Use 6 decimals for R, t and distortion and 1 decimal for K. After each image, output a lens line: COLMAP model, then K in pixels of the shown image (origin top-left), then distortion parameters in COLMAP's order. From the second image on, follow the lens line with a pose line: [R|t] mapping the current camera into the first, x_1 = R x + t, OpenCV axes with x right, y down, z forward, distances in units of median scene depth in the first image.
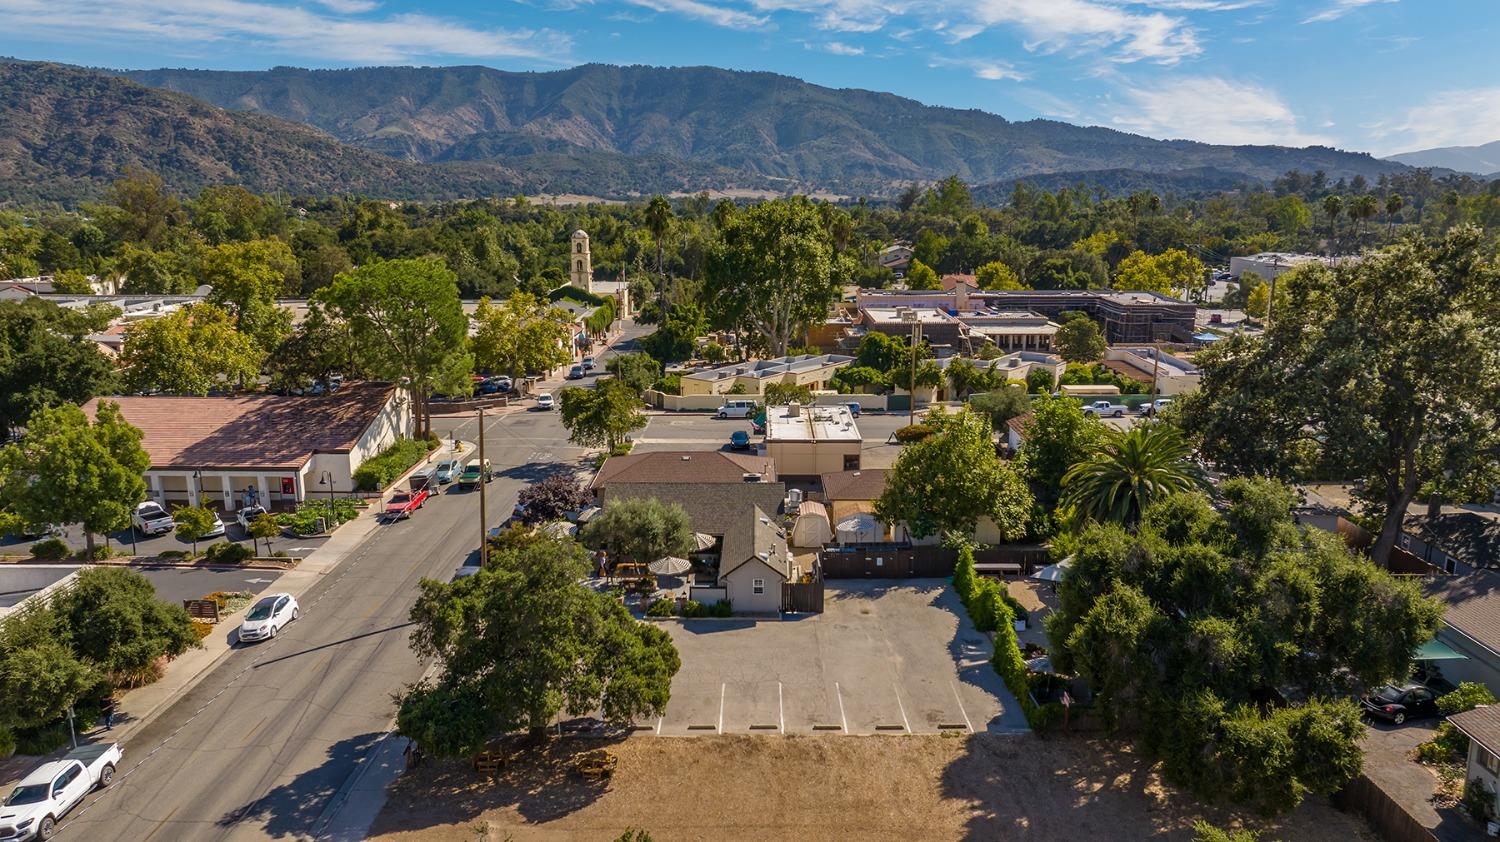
lens RADIAL K [[1056.3, 0, 748.9], [0, 1056.3, 415.3], [0, 0, 1]] dist [-0.031095, 0.029533]
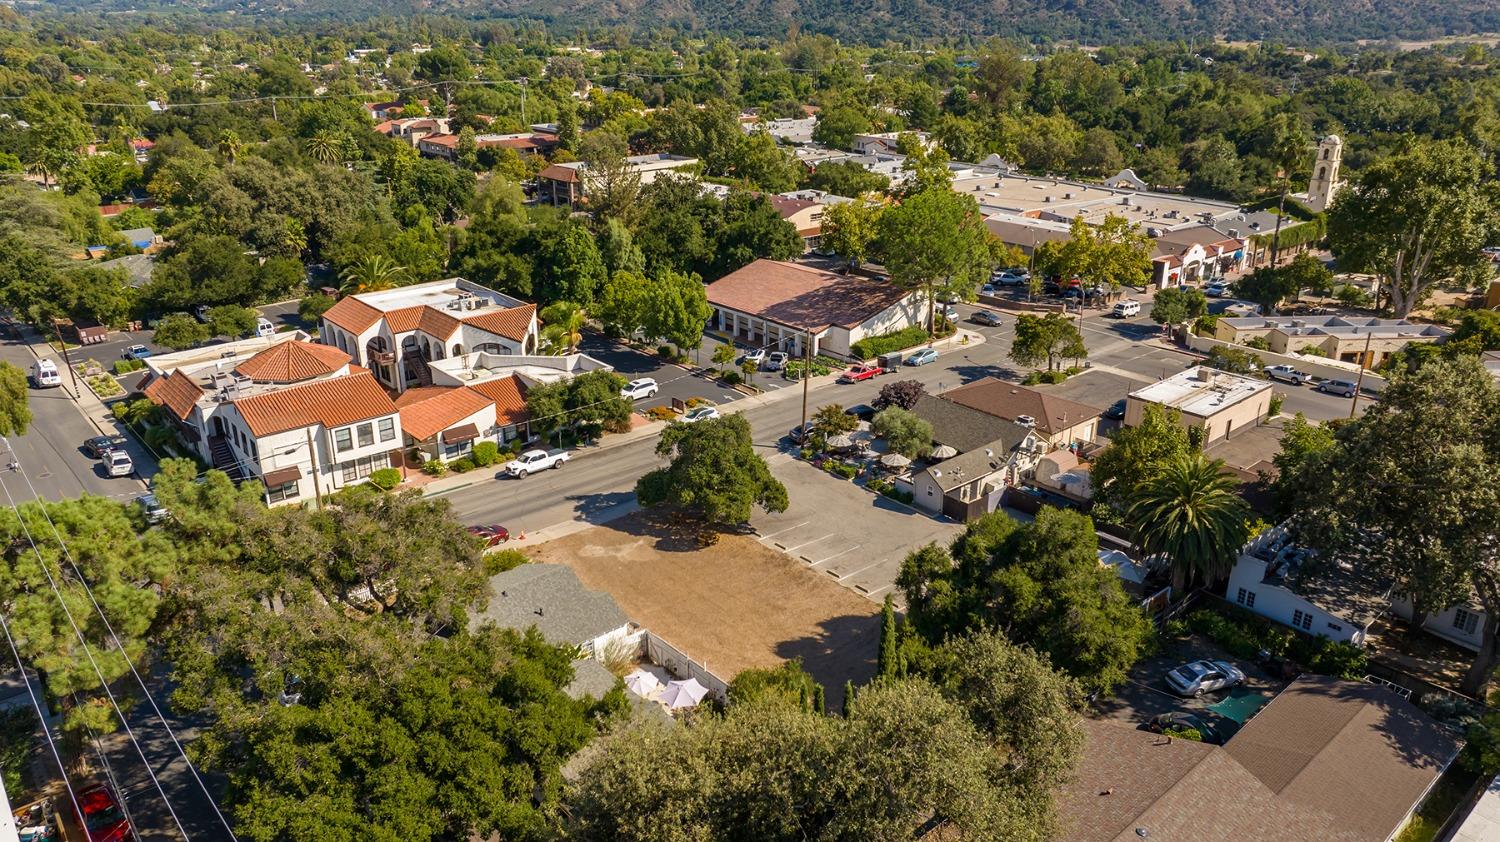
lens RADIAL K [[1056.3, 0, 748.9], [0, 1056.3, 415.3], [0, 0, 1]] dist [-0.031095, 0.029533]
pose [[0.666922, 0.267056, -0.695627, 0.552859], [-0.158674, 0.963054, 0.217597, -0.140969], [0.728037, -0.034742, 0.684657, -0.099213]]
